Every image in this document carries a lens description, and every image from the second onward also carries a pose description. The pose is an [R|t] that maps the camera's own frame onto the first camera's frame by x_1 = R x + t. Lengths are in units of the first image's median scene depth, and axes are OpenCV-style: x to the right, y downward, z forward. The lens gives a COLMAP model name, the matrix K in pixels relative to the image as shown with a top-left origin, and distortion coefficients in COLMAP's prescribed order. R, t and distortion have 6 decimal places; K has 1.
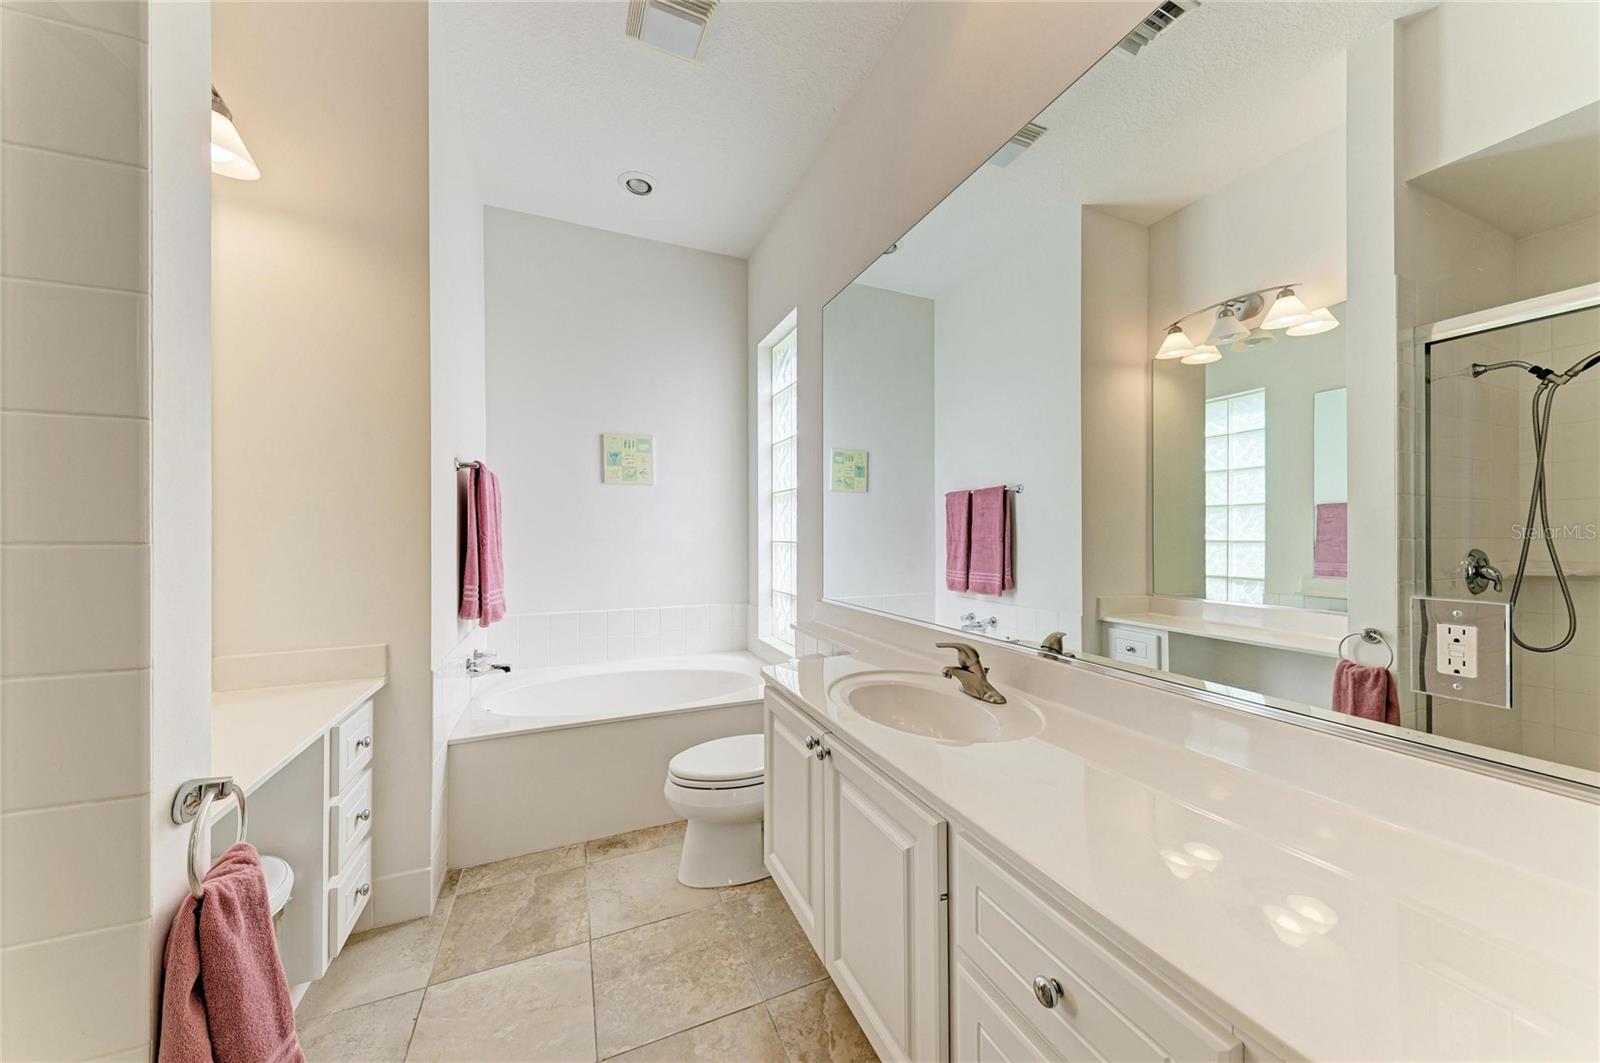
lens RADIAL K [[541.3, 0, 800.0], [0, 541.3, 534.8], [0, 0, 1]] dist [0.018369, -0.004395]
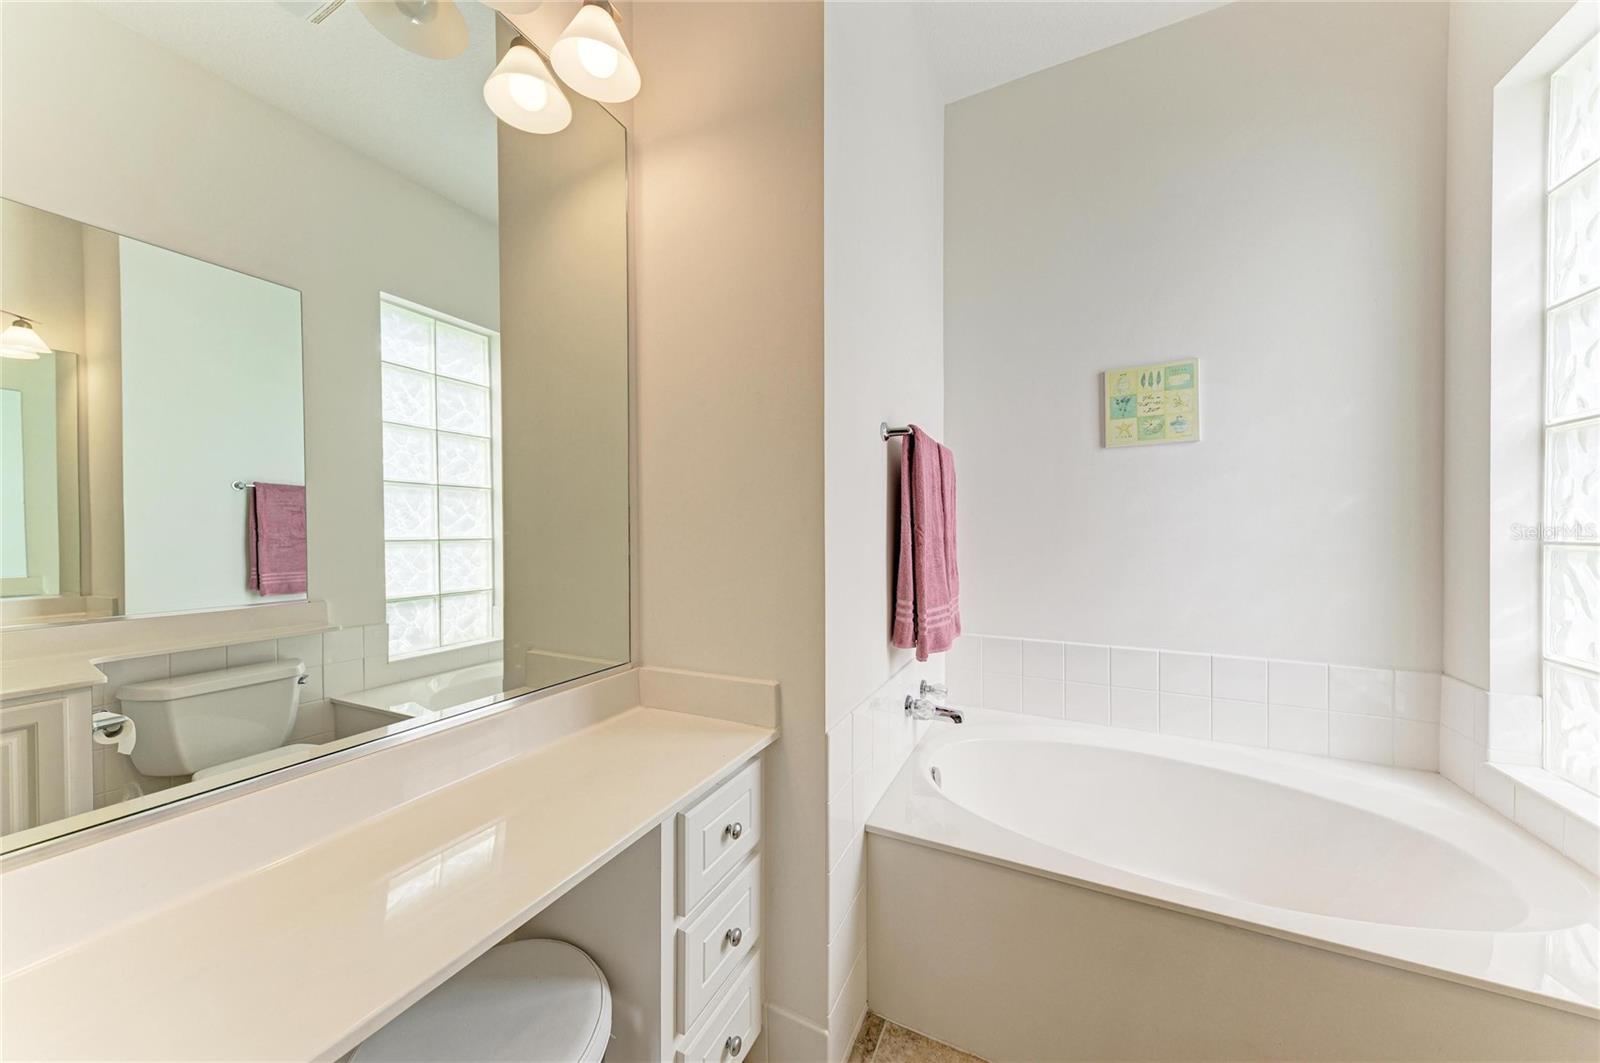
lens RADIAL K [[541.3, 0, 800.0], [0, 541.3, 534.8], [0, 0, 1]] dist [0.018369, -0.004395]
pose [[0.654230, 0.002813, -0.756291, -0.156574], [0.004659, 0.999959, 0.007749, 0.001021], [0.756281, -0.008593, 0.654190, 0.432952]]
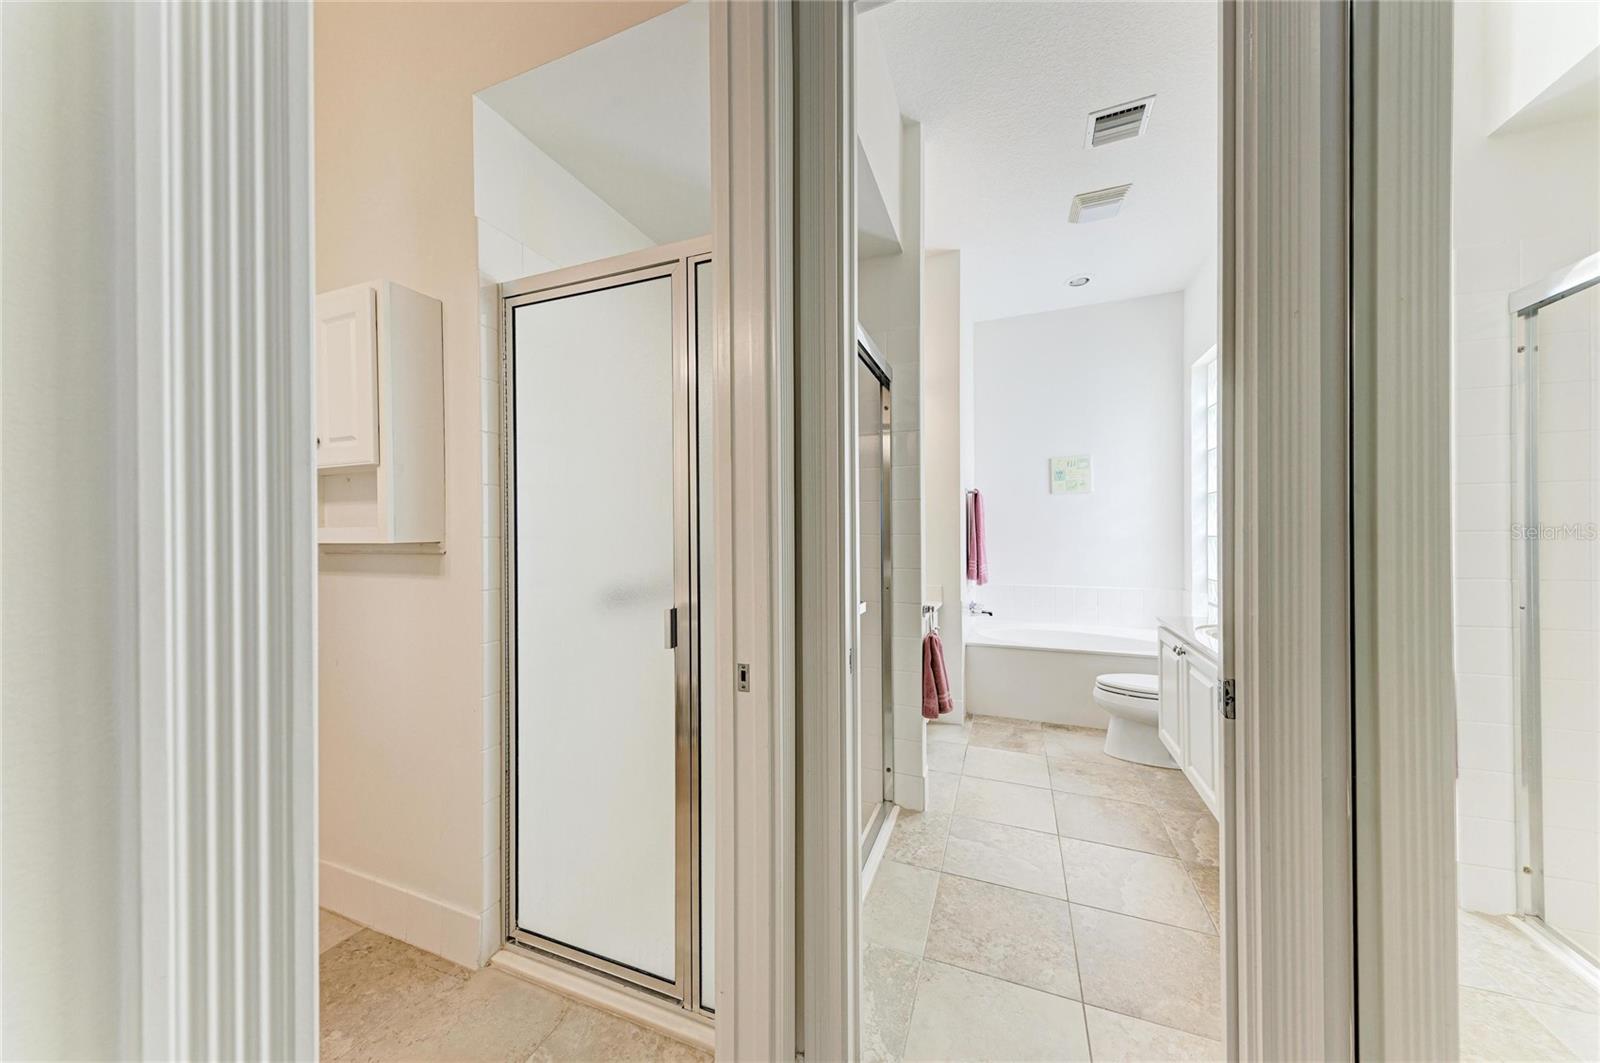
lens RADIAL K [[541.3, 0, 800.0], [0, 541.3, 534.8], [0, 0, 1]] dist [0.018369, -0.004395]
pose [[0.710521, -0.001027, -0.703675, 0.223127], [0.005997, 0.999971, 0.004596, -0.001304], [0.703650, -0.007486, 0.710507, -0.619372]]
